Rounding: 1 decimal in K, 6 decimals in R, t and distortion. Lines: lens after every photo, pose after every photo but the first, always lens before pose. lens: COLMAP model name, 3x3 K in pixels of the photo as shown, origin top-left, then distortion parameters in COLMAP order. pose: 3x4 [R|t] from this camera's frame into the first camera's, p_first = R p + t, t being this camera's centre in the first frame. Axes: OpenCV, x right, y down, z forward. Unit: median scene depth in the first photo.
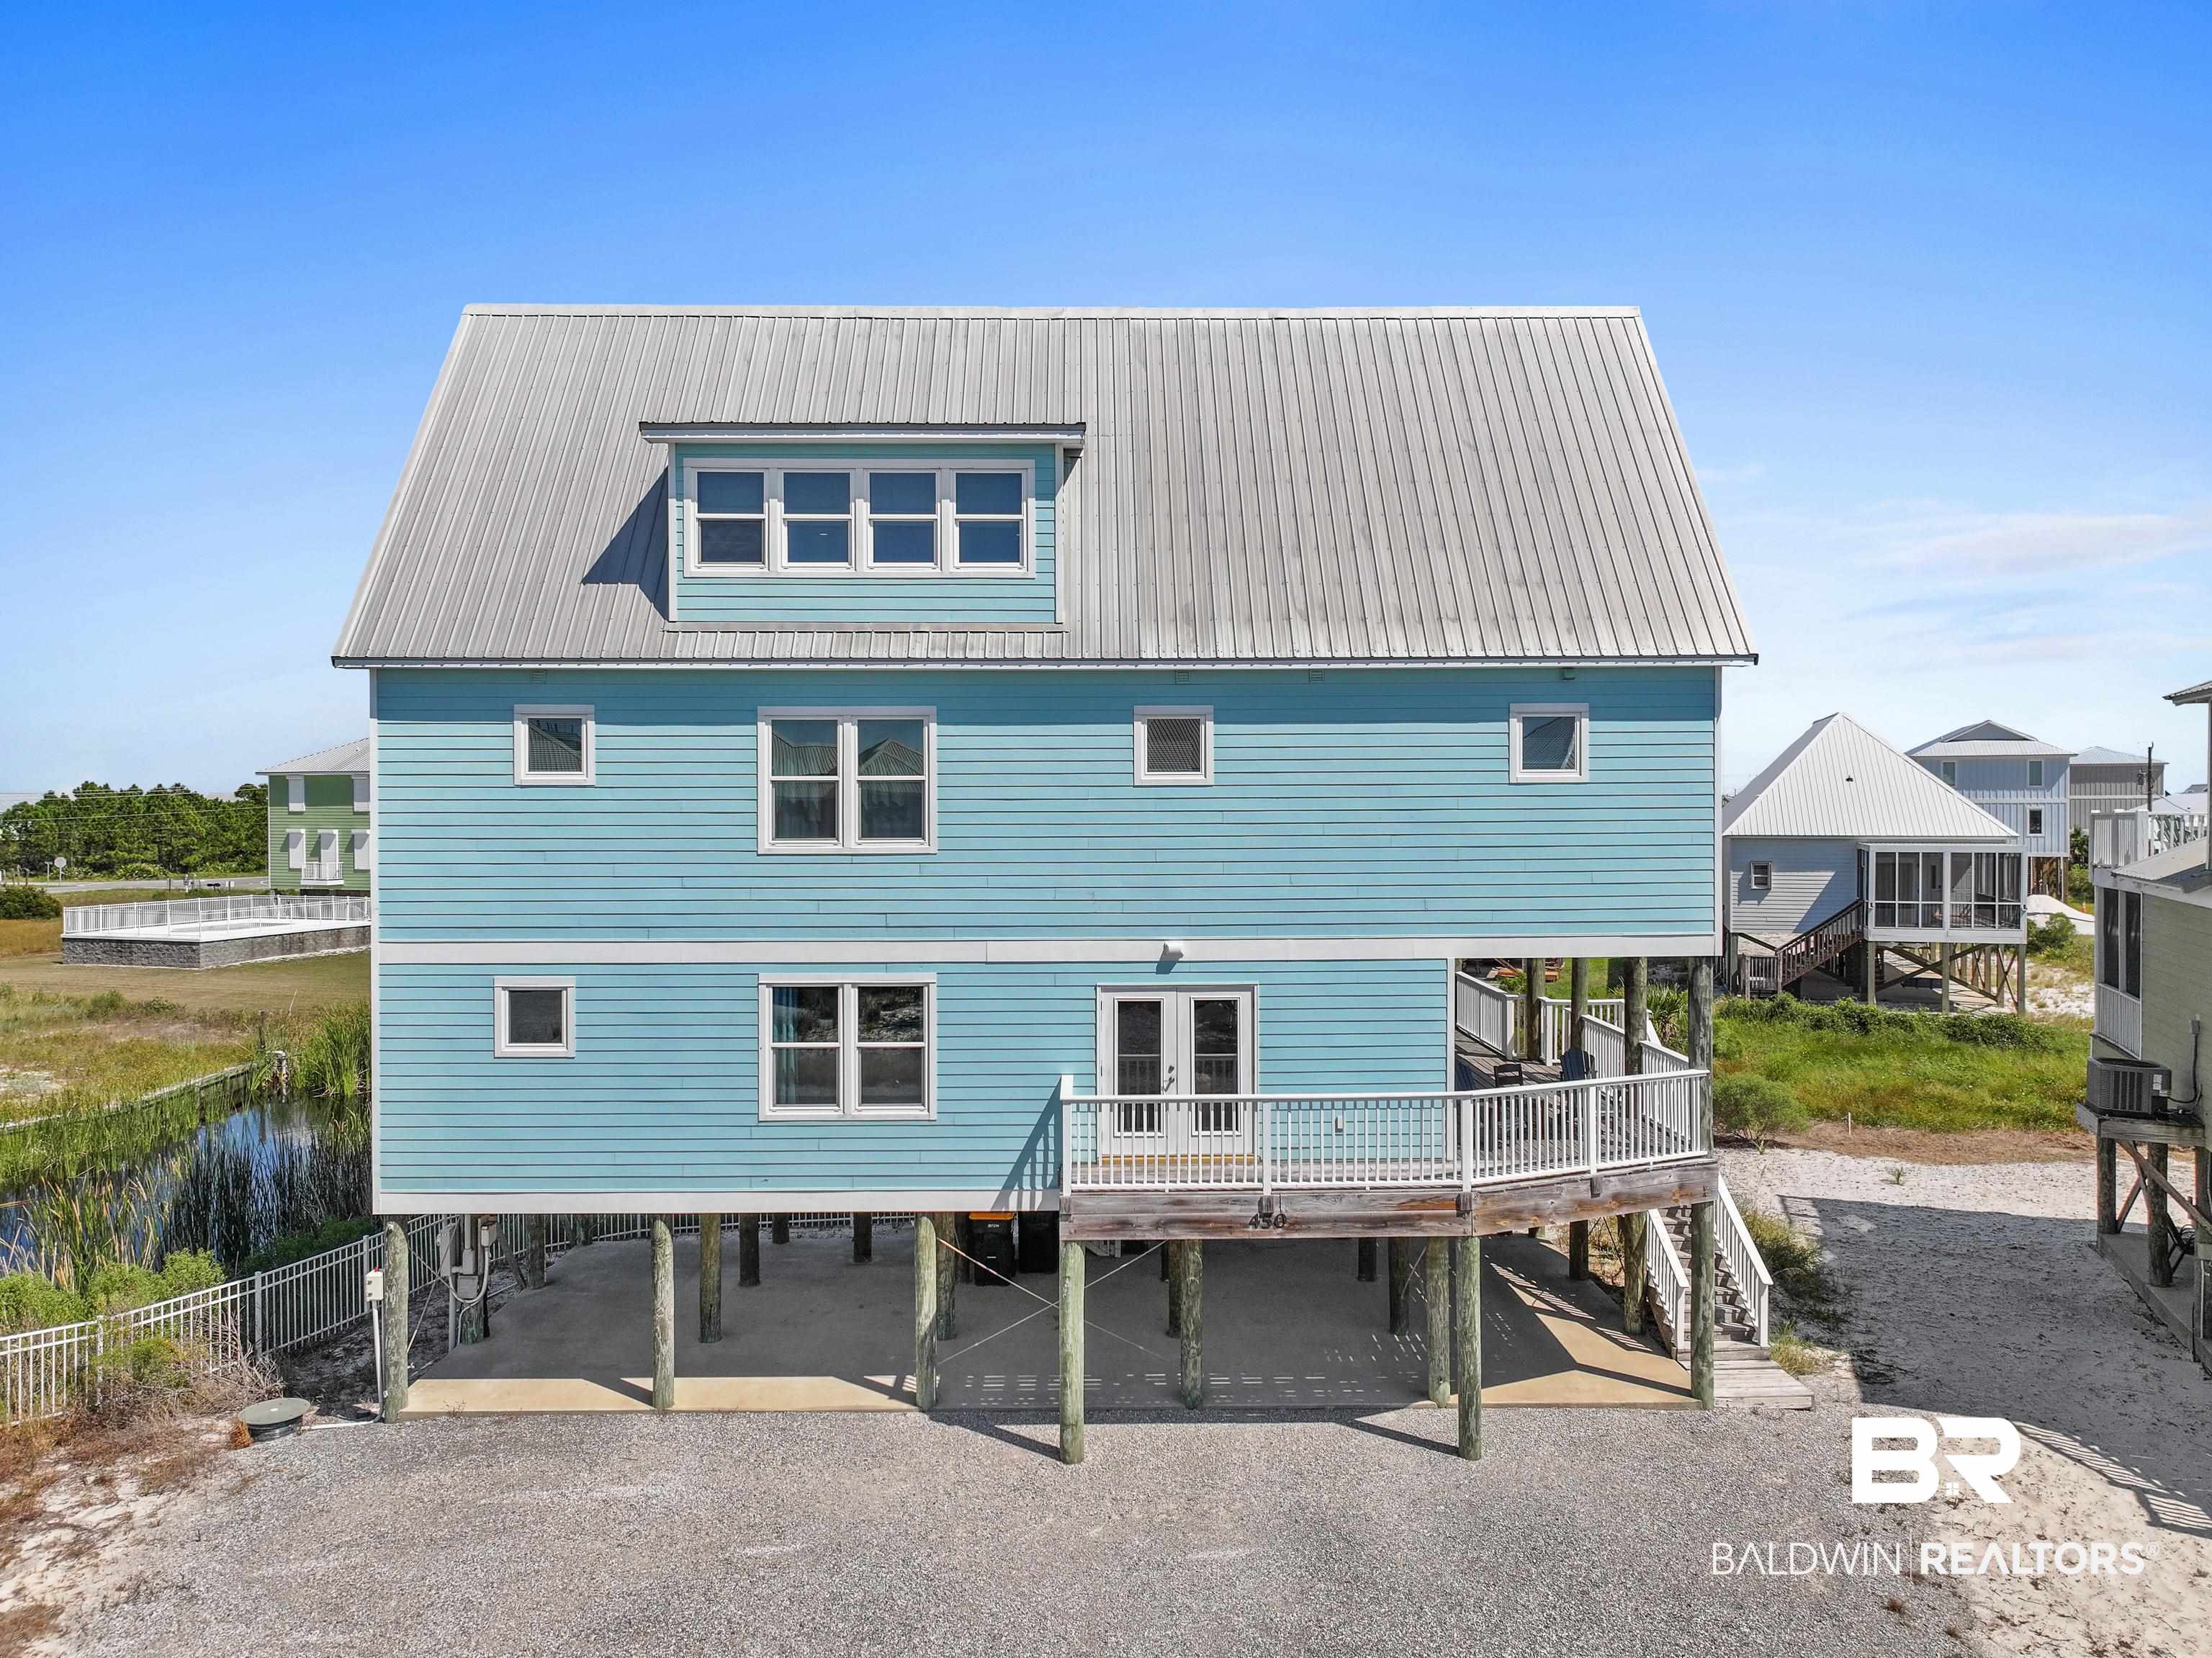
lens RADIAL K [[1552.9, 0, 1111.0], [0, 1552.9, 818.3], [0, 0, 1]] dist [-0.000969, 0.007843]
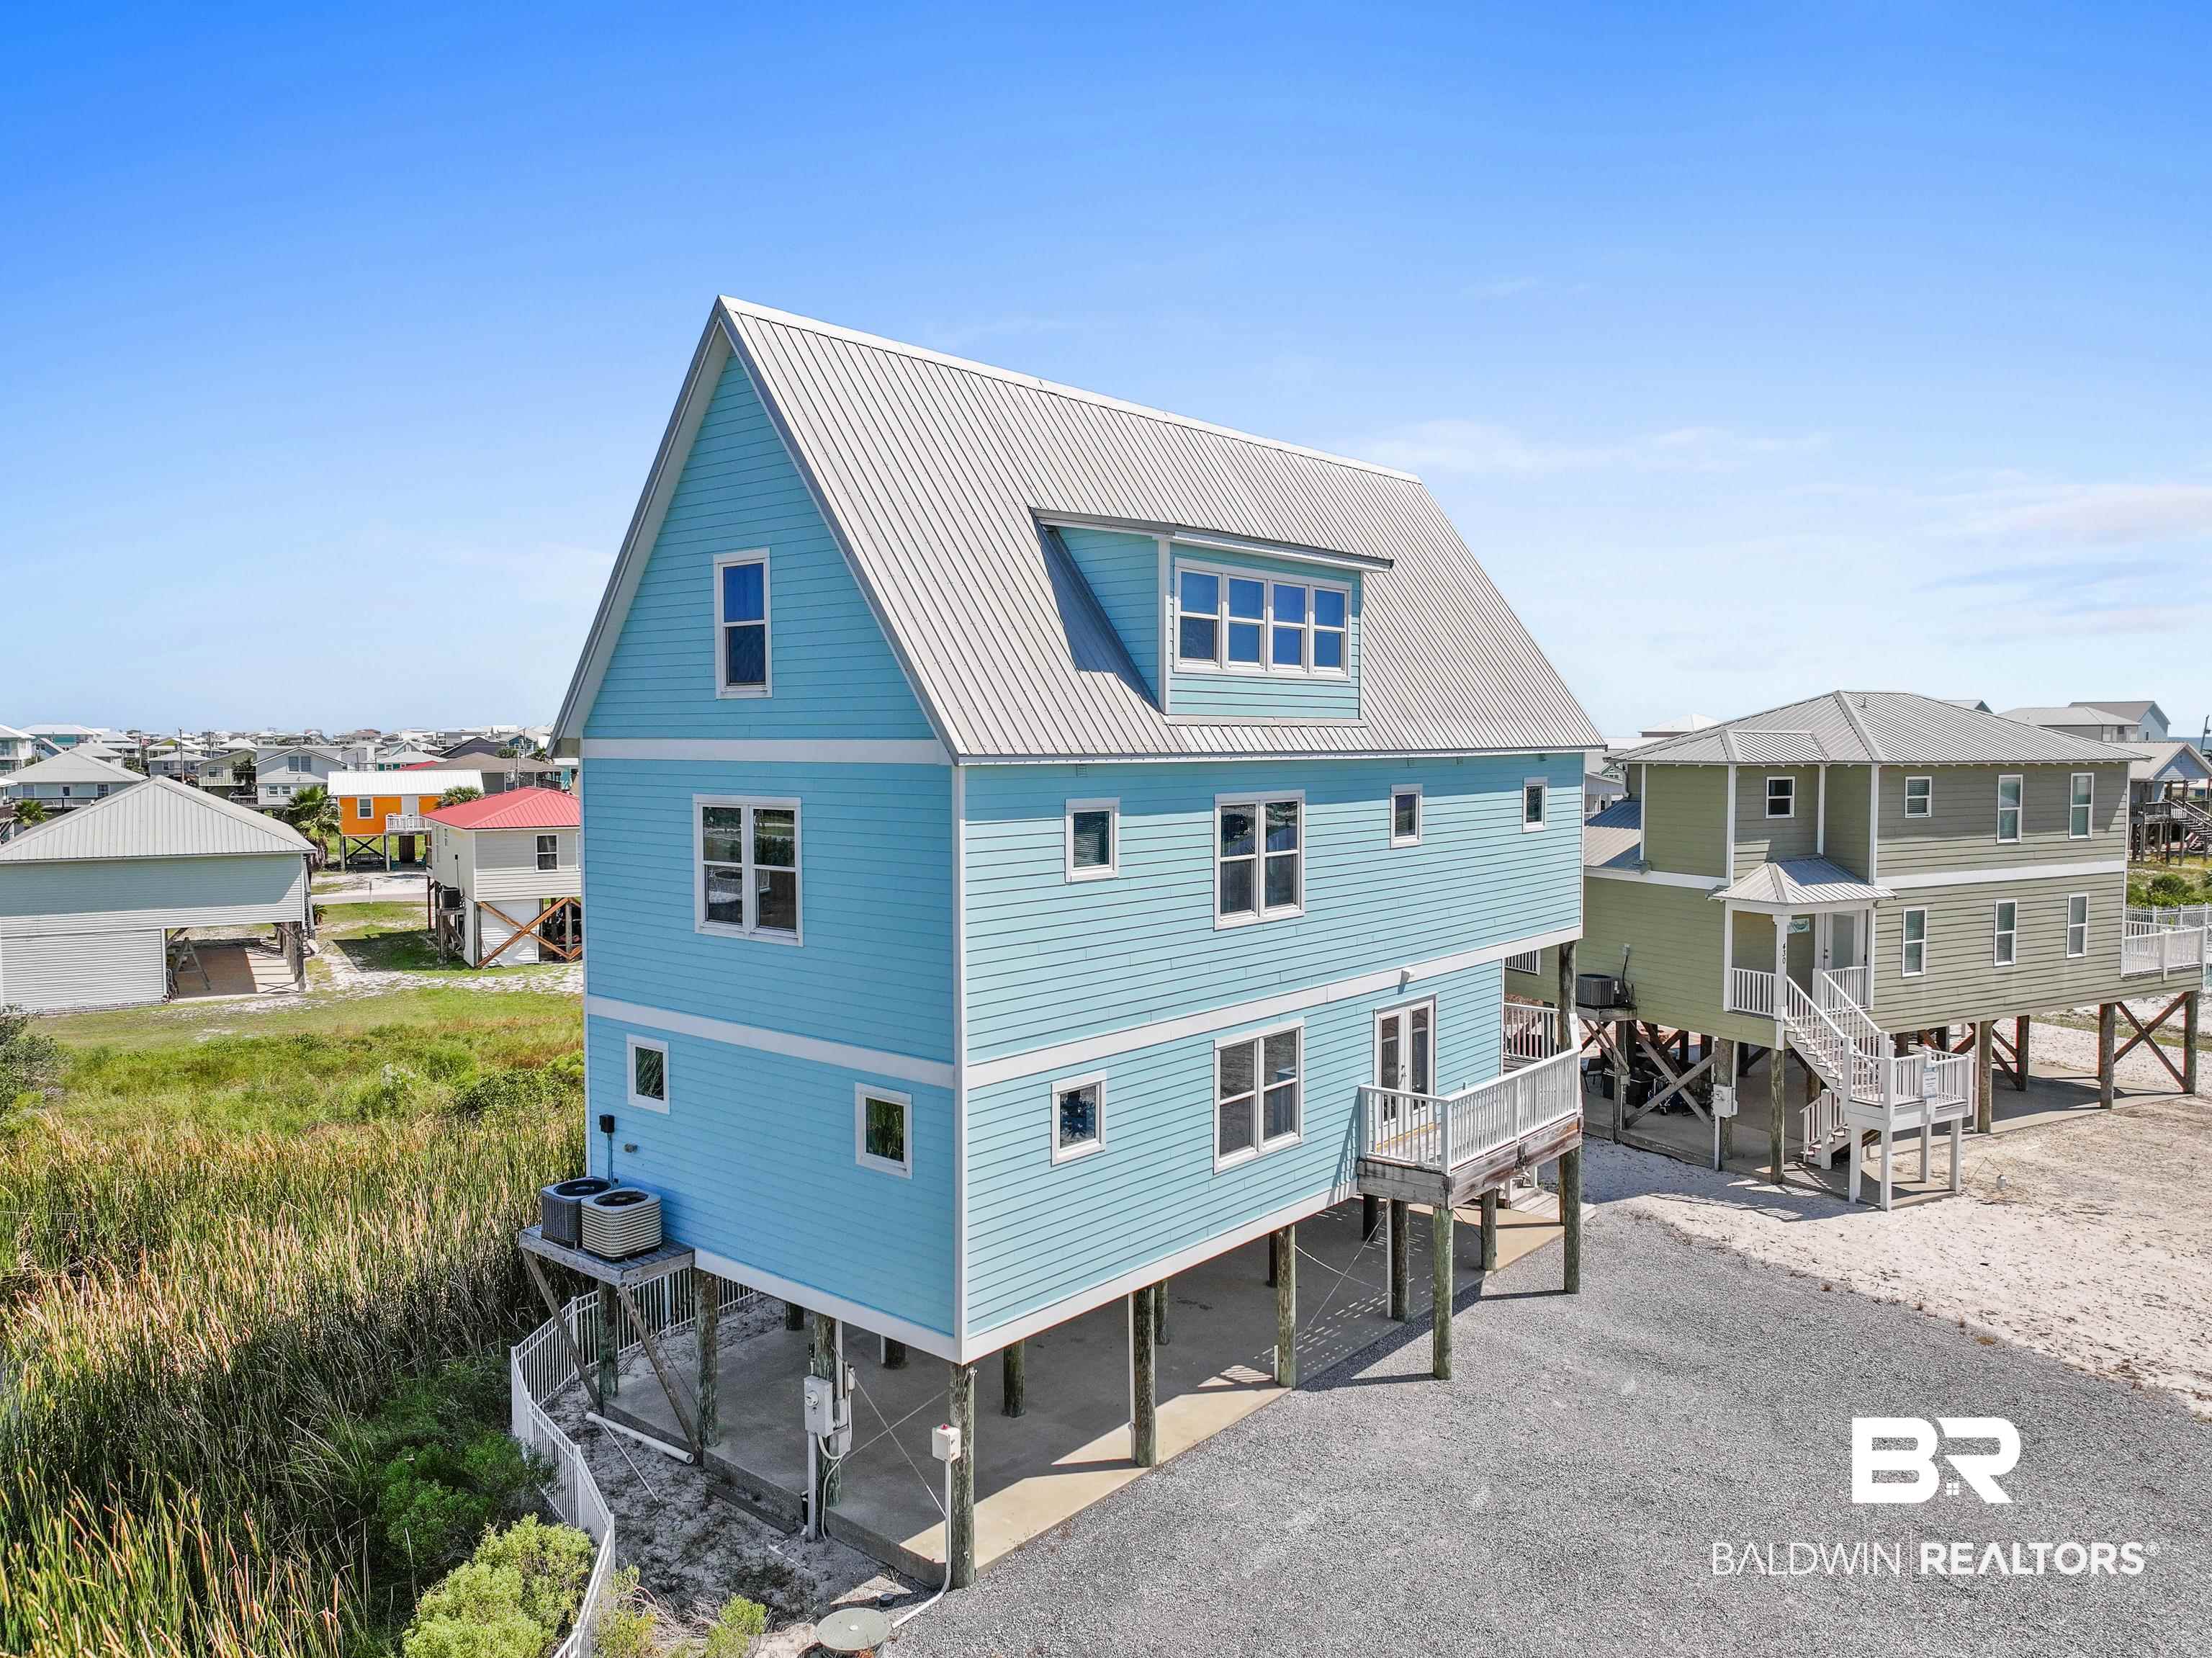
lens RADIAL K [[1552.9, 0, 1111.0], [0, 1552.9, 818.3], [0, 0, 1]] dist [-0.000969, 0.007843]
pose [[0.654401, -0.038125, 0.755186, -1.086051], [0.008353, 0.999032, 0.043197, -0.101968], [-0.756101, -0.021960, 0.654086, 0.347838]]
